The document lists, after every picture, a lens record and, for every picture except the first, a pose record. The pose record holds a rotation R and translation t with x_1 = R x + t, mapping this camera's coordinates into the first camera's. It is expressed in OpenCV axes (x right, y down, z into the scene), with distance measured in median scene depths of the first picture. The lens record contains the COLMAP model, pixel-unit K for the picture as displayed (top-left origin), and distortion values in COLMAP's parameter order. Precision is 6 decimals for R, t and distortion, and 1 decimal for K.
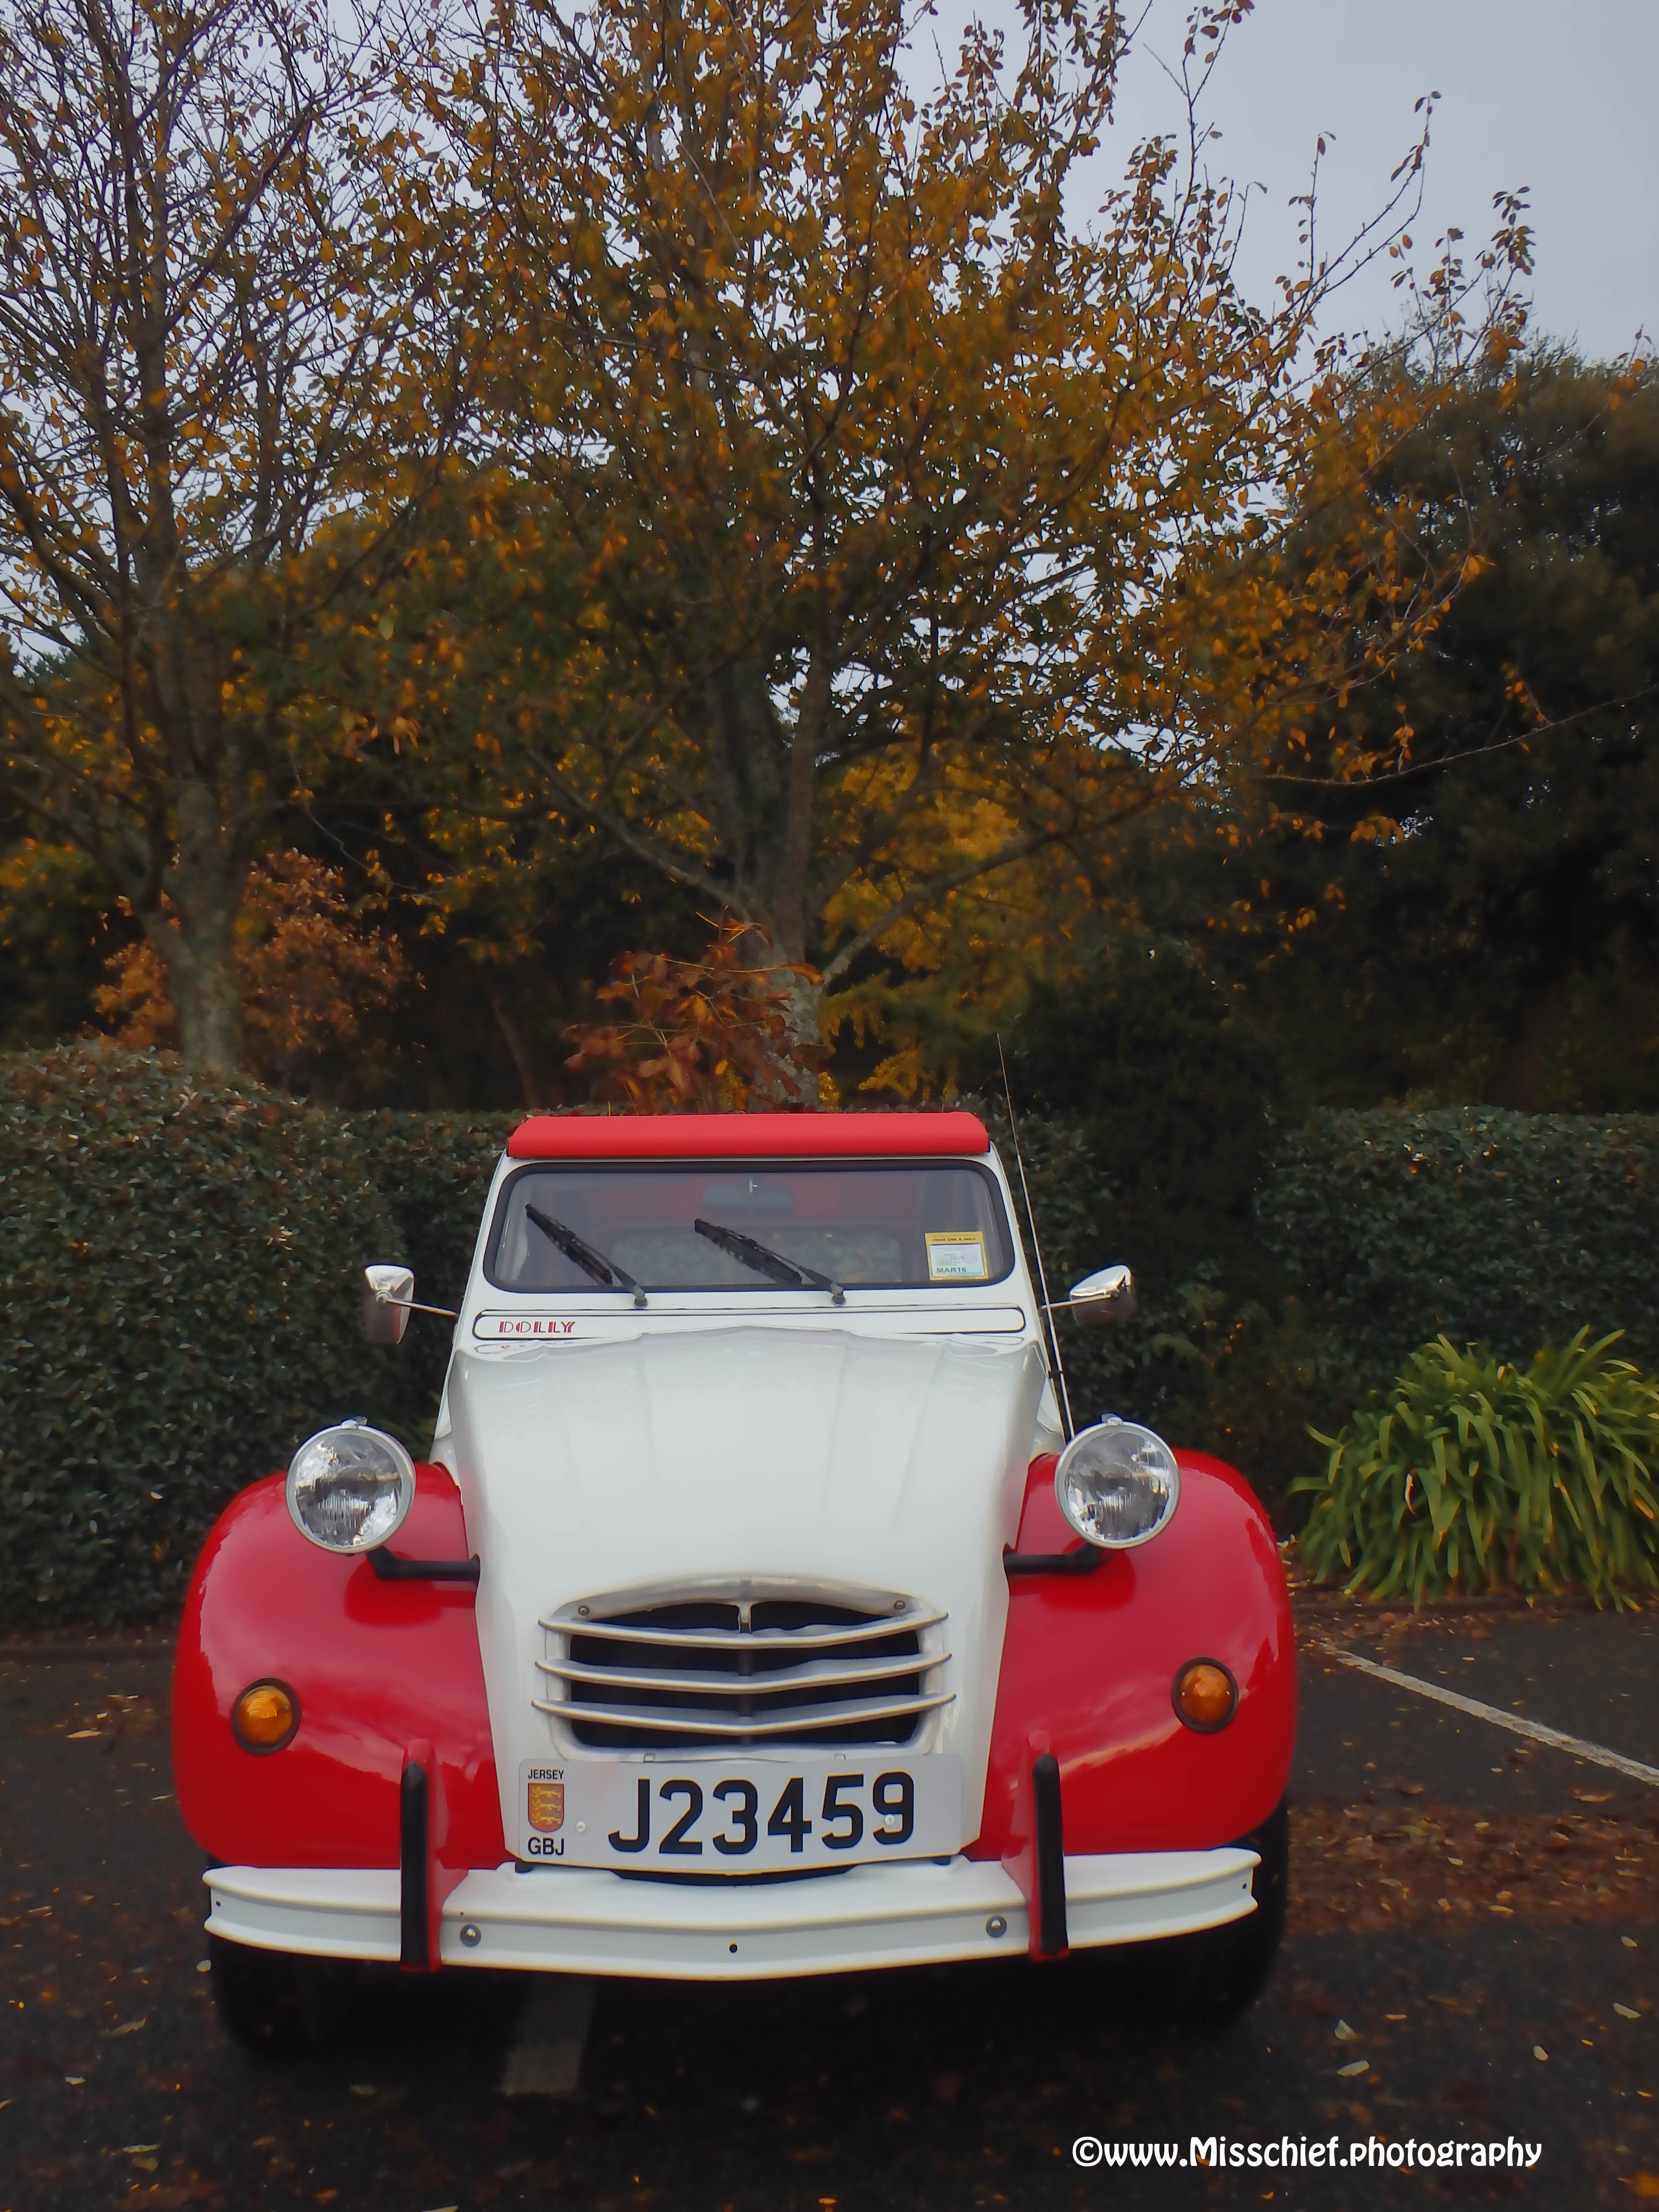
lens RADIAL K [[1934.0, 0, 829.7], [0, 1934.0, 1139.0], [0, 0, 1]] dist [-0.081727, 0.141440]
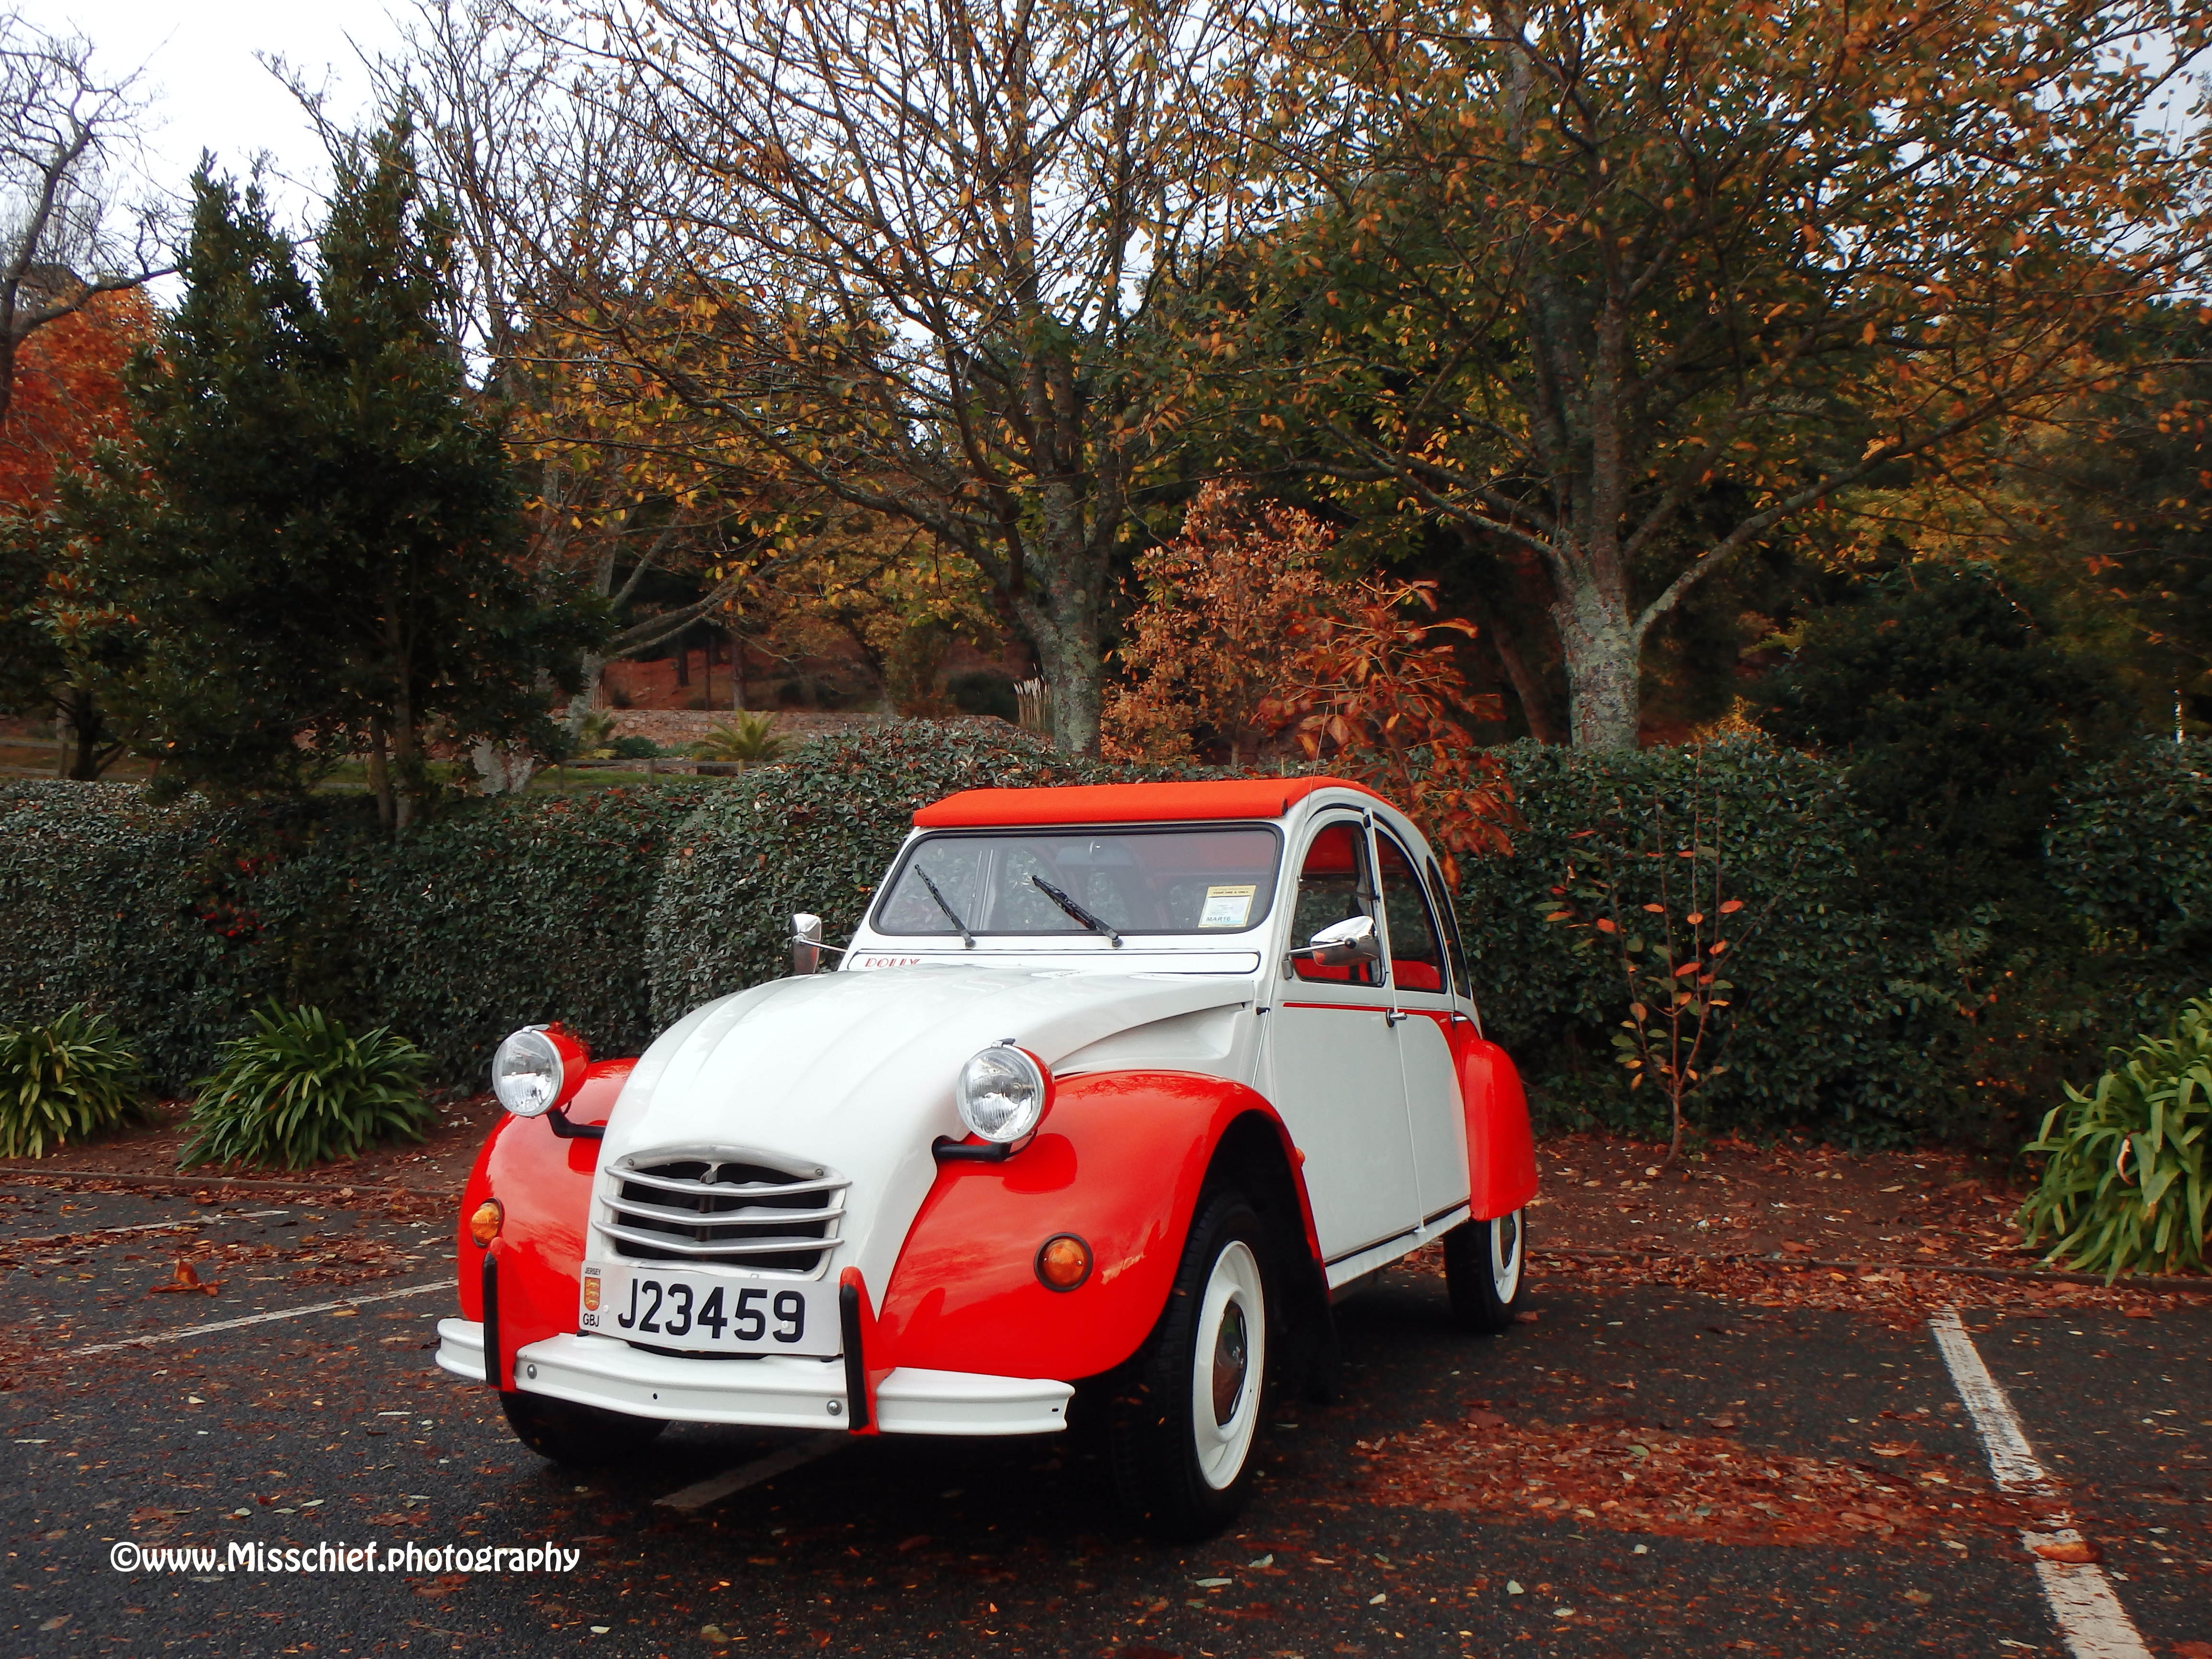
lens RADIAL K [[1960.7, 0, 1101.1], [0, 1960.7, 875.8], [0, 0, 1]] dist [-0.006776, 0.000662]
pose [[0.899009, -0.003419, -0.437917, 0.463629], [0.027236, 0.998470, 0.048119, -0.015280], [0.437082, -0.055187, 0.897727, -0.079096]]
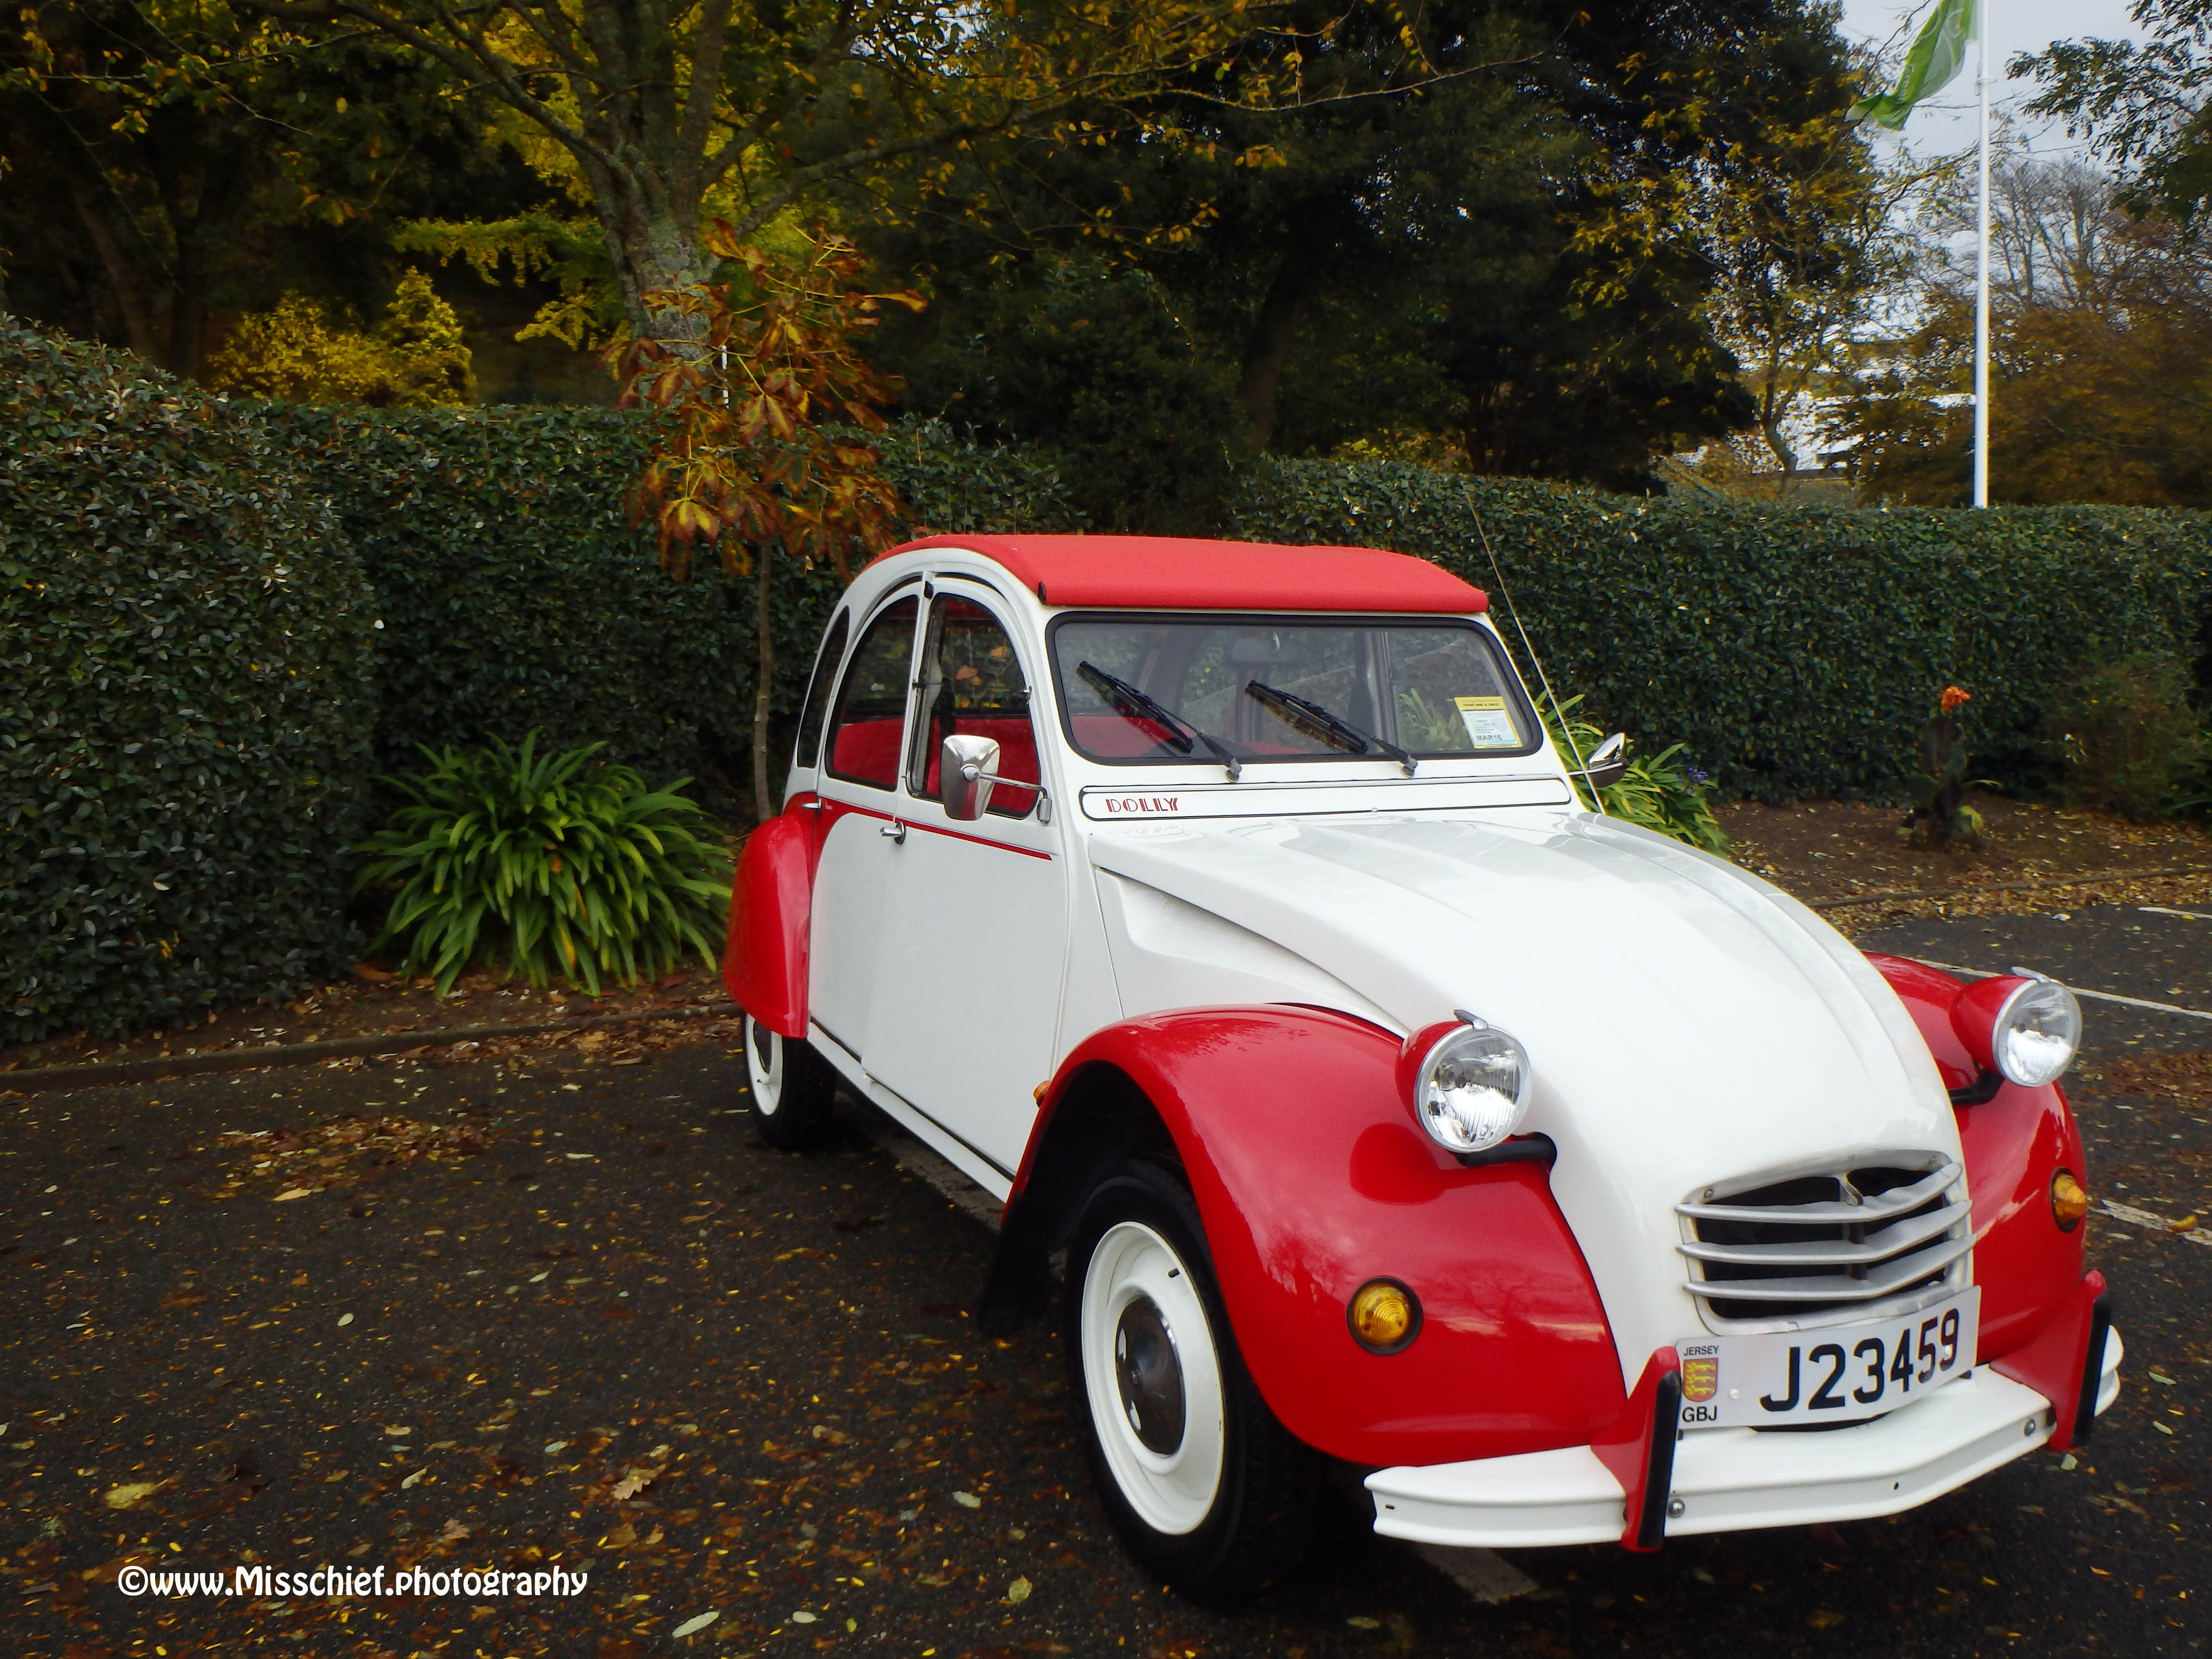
lens RADIAL K [[1934.0, 0, 1101.5], [0, 1934.0, 883.5], [0, 0, 1]] dist [-0.081727, 0.141440]
pose [[0.923400, -0.030055, 0.382660, -0.462582], [-0.069786, 0.967169, 0.244365, -0.081828], [-0.377442, -0.252351, 0.890987, 0.139159]]
